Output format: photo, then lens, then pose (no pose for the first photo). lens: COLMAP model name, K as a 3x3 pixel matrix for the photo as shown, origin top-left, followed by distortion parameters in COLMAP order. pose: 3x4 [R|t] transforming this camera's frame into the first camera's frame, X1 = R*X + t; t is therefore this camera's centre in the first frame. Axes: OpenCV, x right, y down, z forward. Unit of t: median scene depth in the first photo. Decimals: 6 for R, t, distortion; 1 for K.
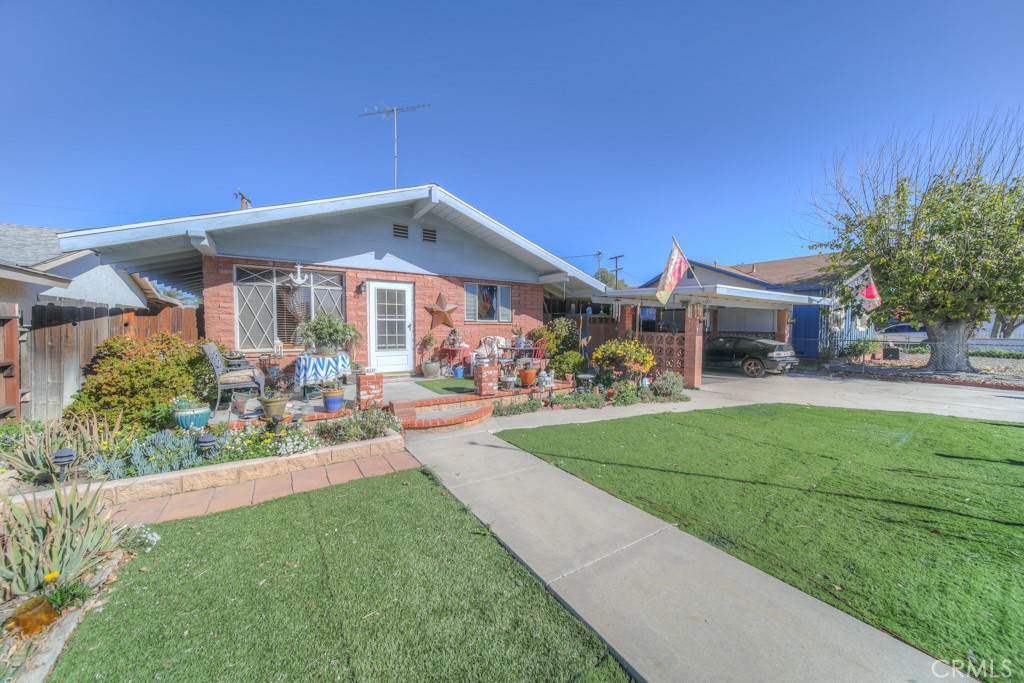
lens RADIAL K [[360.0, 0, 507.7], [0, 360.0, 338.2], [0, 0, 1]] dist [-0.000804, -0.000061]
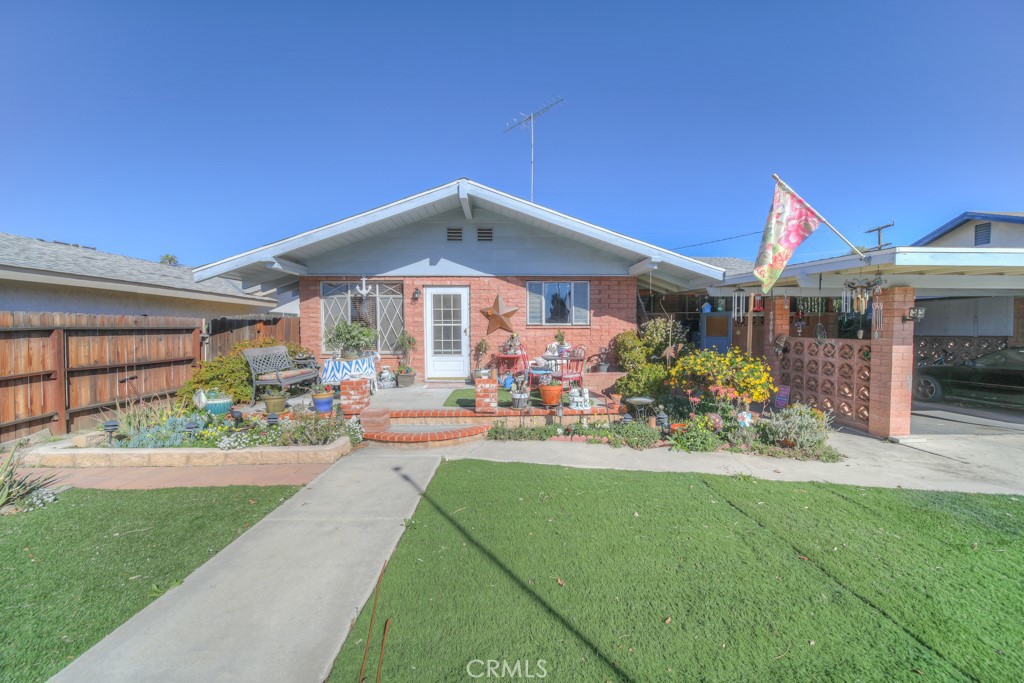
lens RADIAL K [[360.0, 0, 507.7], [0, 360.0, 338.2], [0, 0, 1]] dist [-0.000804, -0.000061]
pose [[0.853294, 0.003830, -0.521415, 0.345025], [-0.009347, 0.999925, -0.007950, -0.008207], [0.521346, 0.011657, 0.853266, 0.244790]]
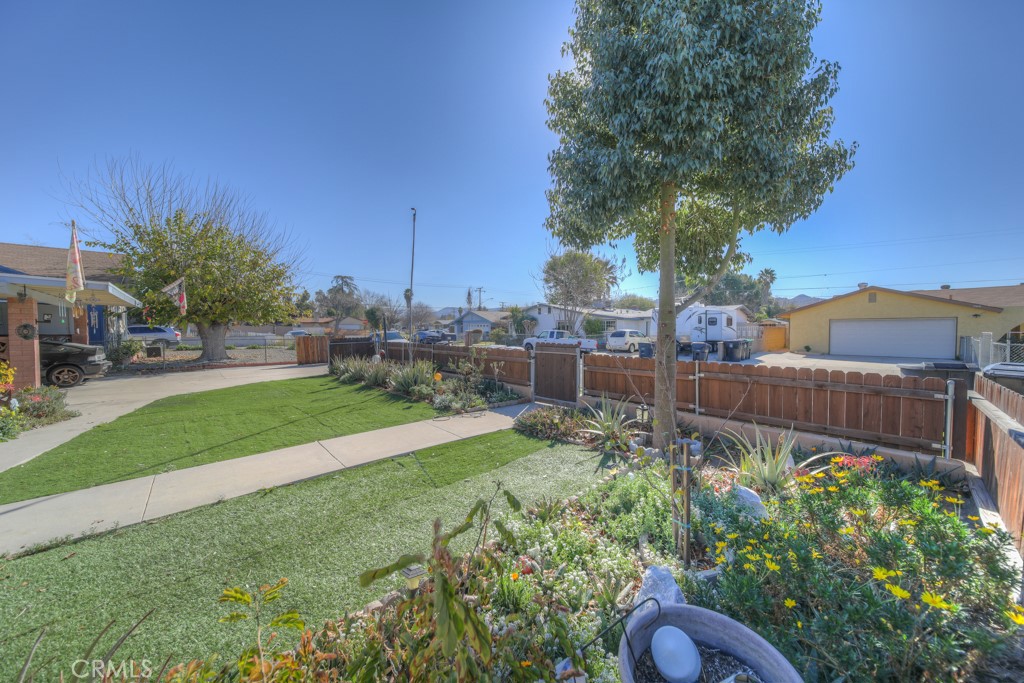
lens RADIAL K [[360.0, 0, 507.7], [0, 360.0, 338.2], [0, 0, 1]] dist [-0.000804, -0.000061]
pose [[-0.146459, -0.029441, 0.988779, -0.451914], [0.035810, 0.998744, 0.035042, -0.000619], [-0.988568, 0.040540, -0.145221, 0.109986]]
